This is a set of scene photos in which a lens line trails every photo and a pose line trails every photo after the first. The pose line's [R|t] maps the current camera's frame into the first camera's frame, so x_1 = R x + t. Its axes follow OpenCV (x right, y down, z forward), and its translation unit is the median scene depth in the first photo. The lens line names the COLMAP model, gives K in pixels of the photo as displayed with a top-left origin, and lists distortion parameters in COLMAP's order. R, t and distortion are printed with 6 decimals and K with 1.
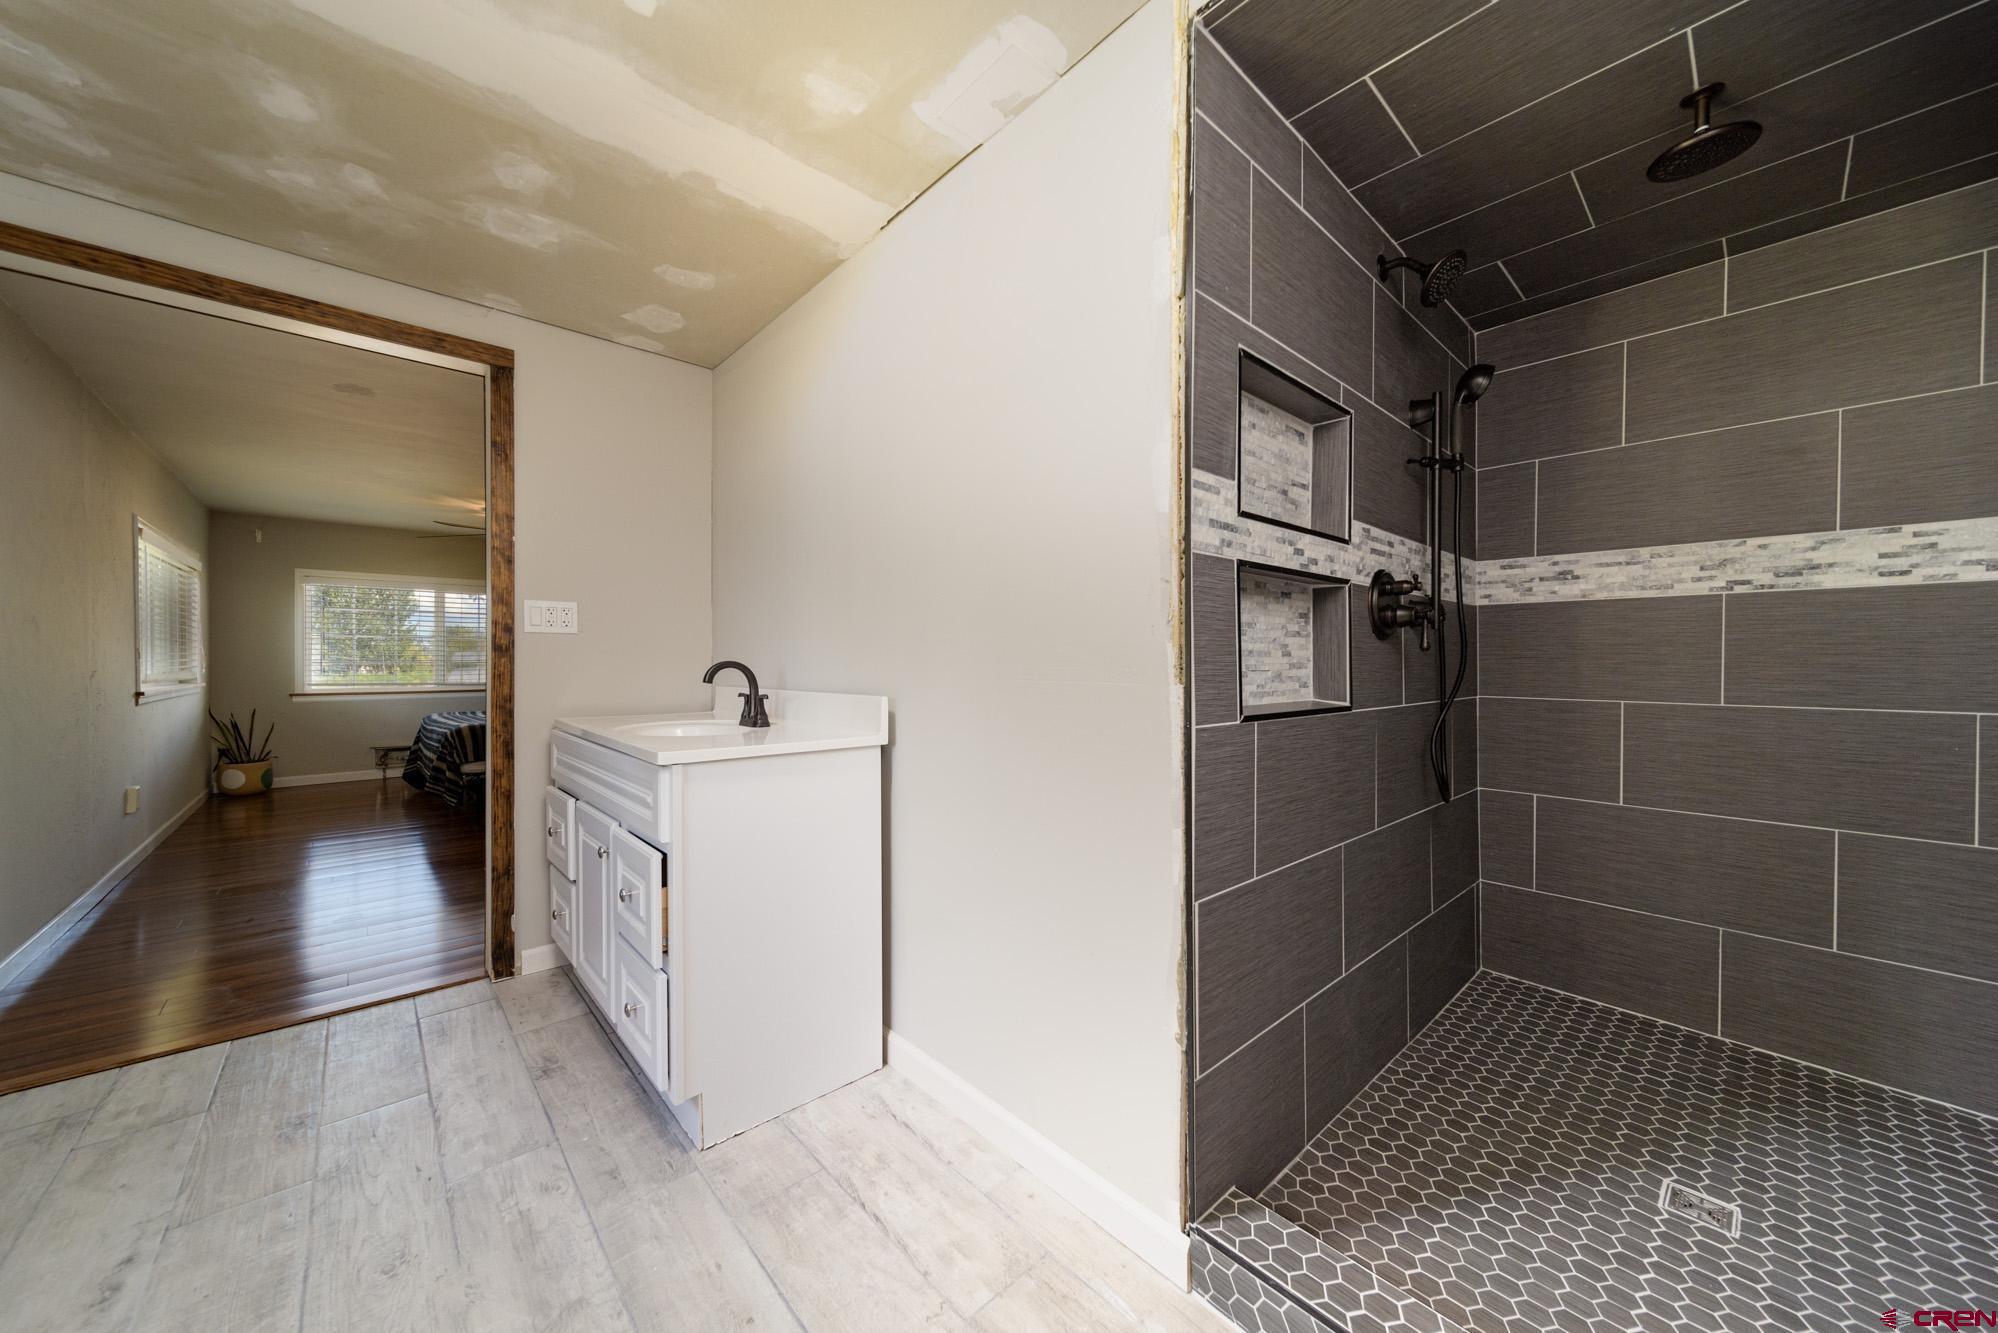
lens RADIAL K [[701.6, 0, 999.8], [0, 701.6, 666.8], [0, 0, 1]] dist [0.007540, -0.000718]
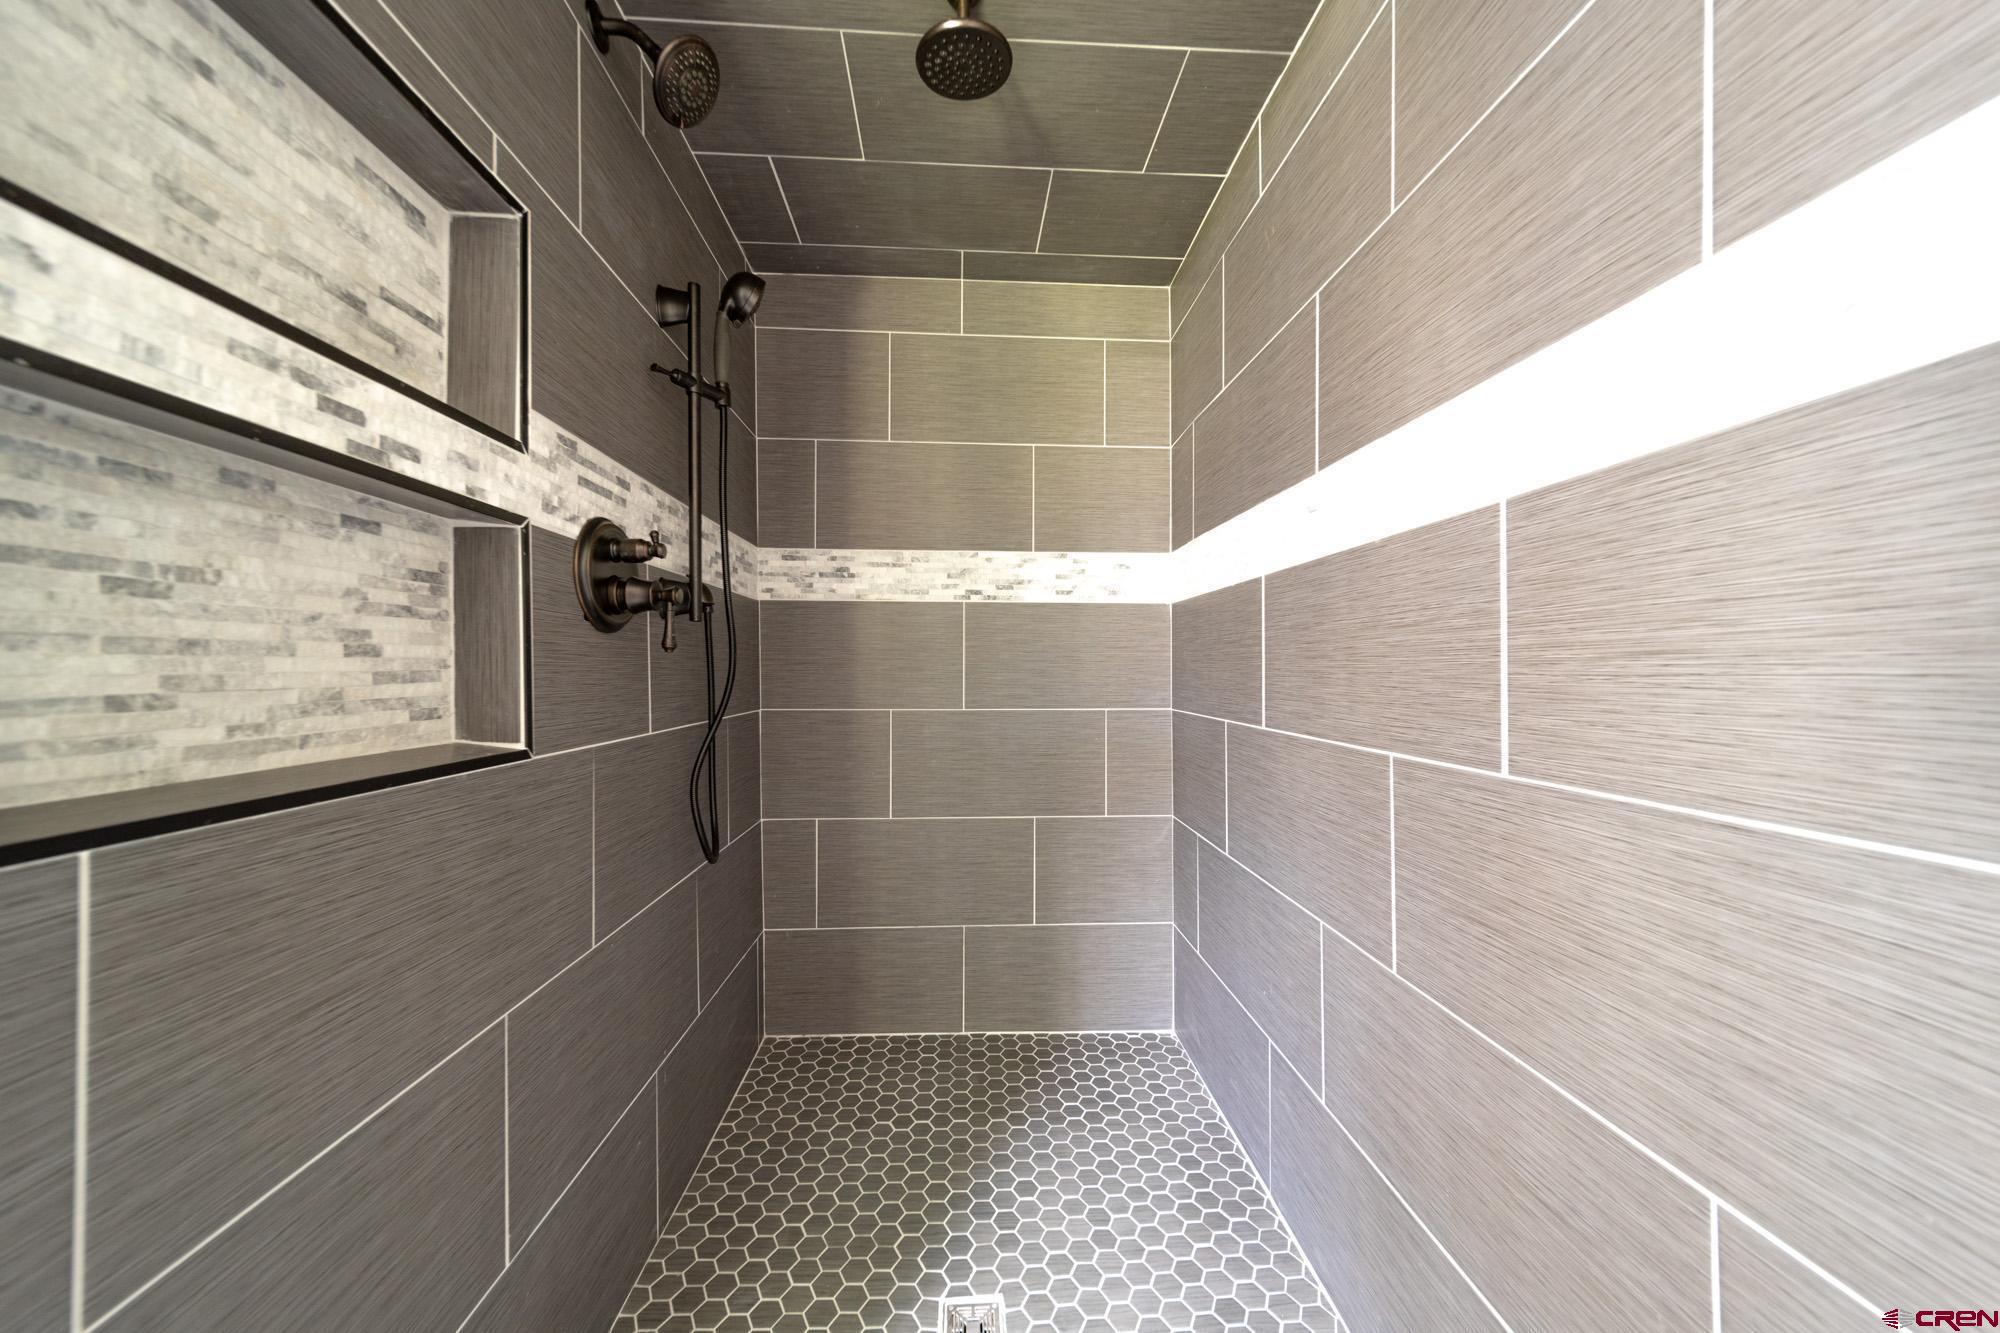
lens RADIAL K [[702.3, 0, 1003.0], [0, 702.3, 669.7], [0, 0, 1]] dist [0.007540, -0.000718]
pose [[0.623240, -0.002911, 0.782025, 0.273550], [0.007836, 0.999966, -0.002523, -0.001493], [-0.781991, 0.007701, 0.623242, 0.337091]]
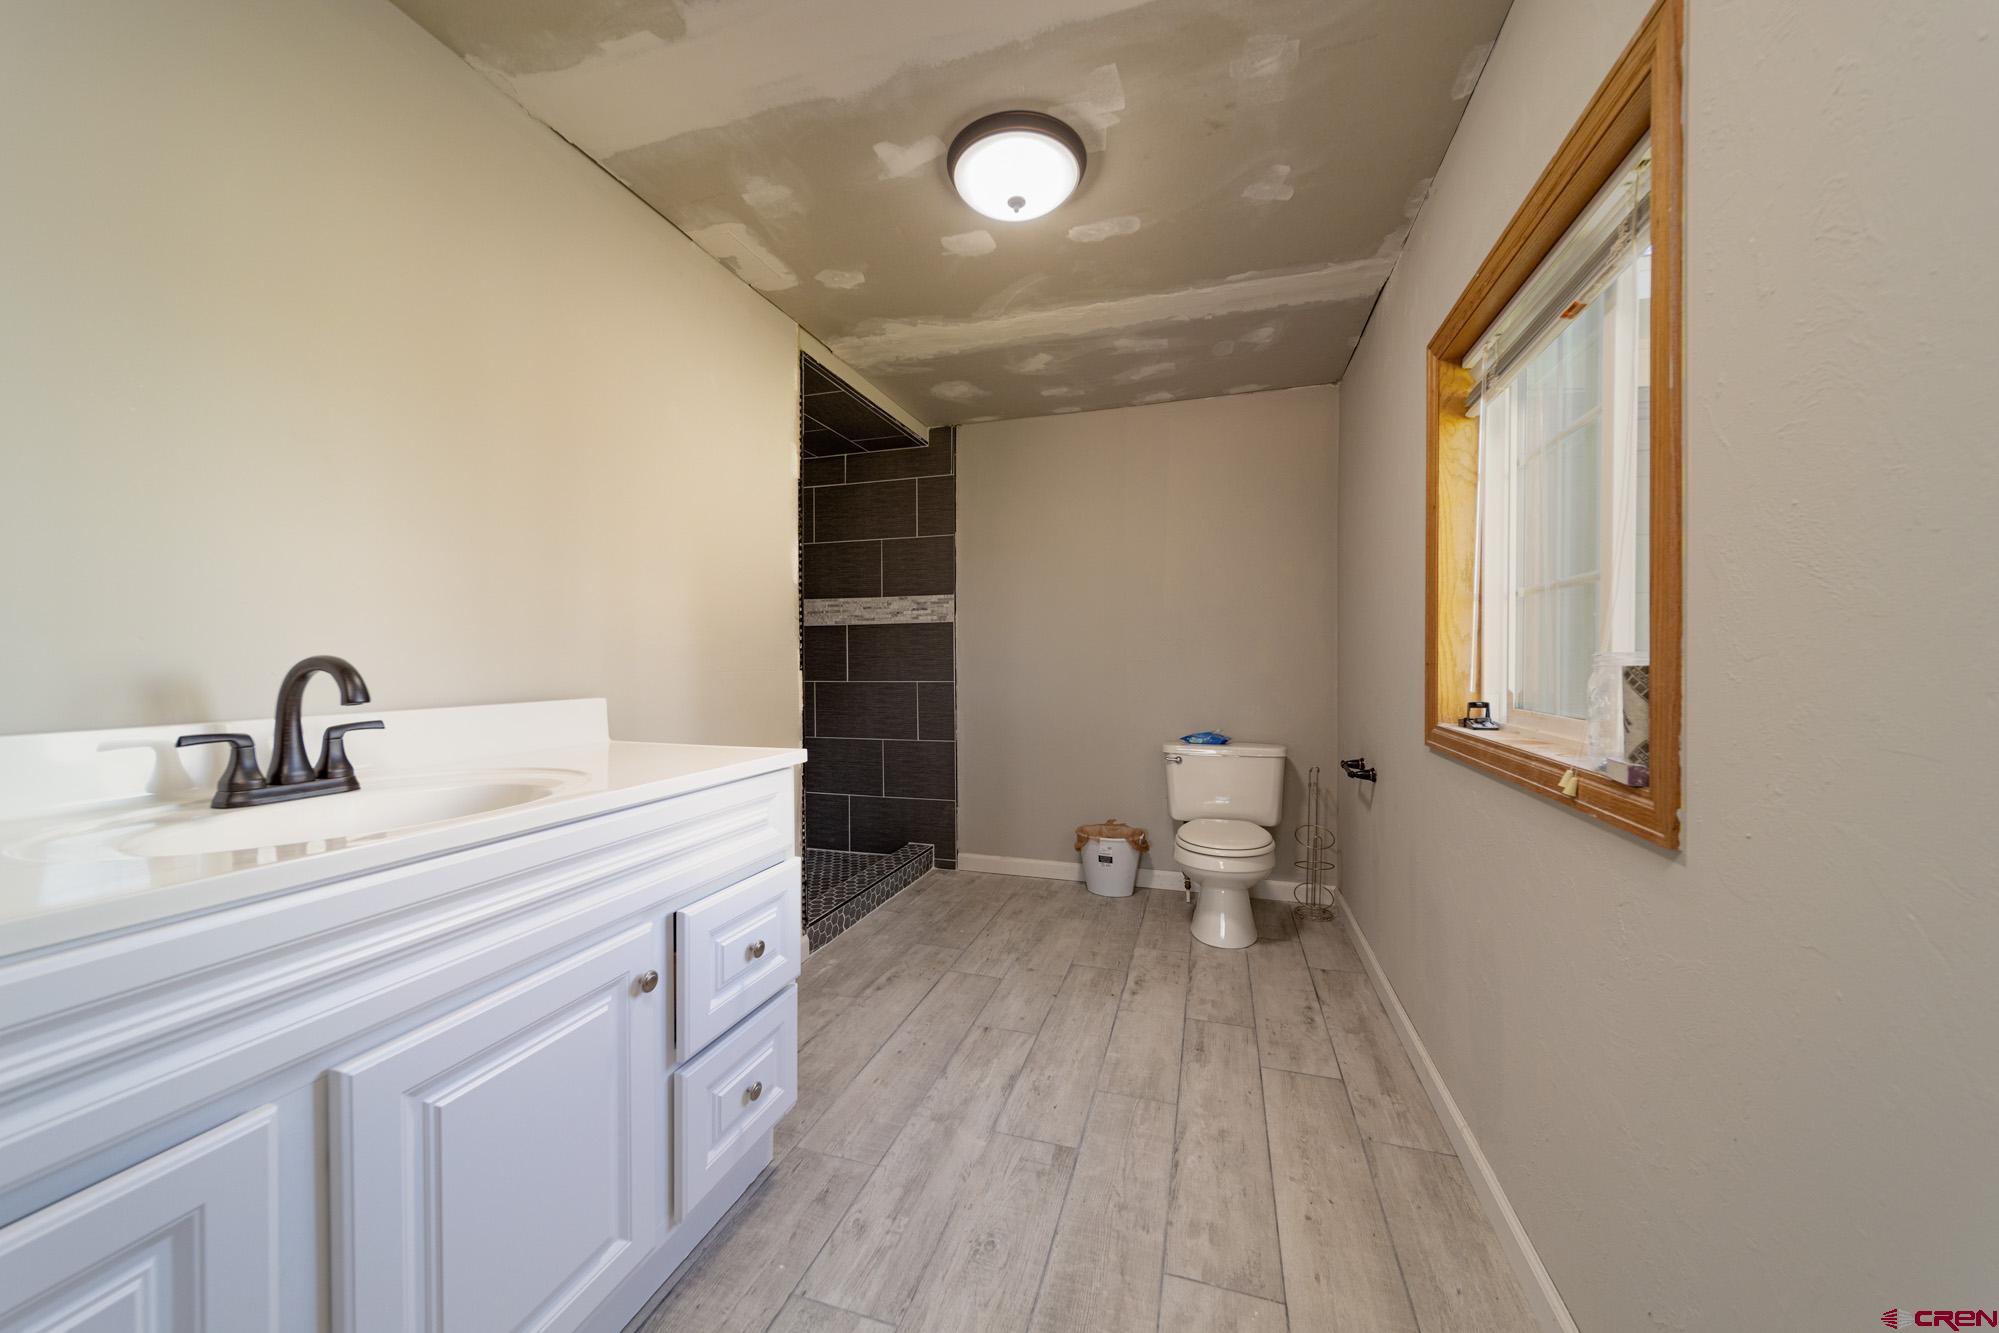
lens RADIAL K [[701.9, 0, 992.6], [0, 701.9, 665.7], [0, 0, 1]] dist [0.007540, -0.000718]
pose [[-0.499708, -0.009587, 0.866141, -1.190270], [0.006511, 0.999869, 0.014824, -0.010635], [-0.866170, 0.013047, -0.499580, 1.020370]]
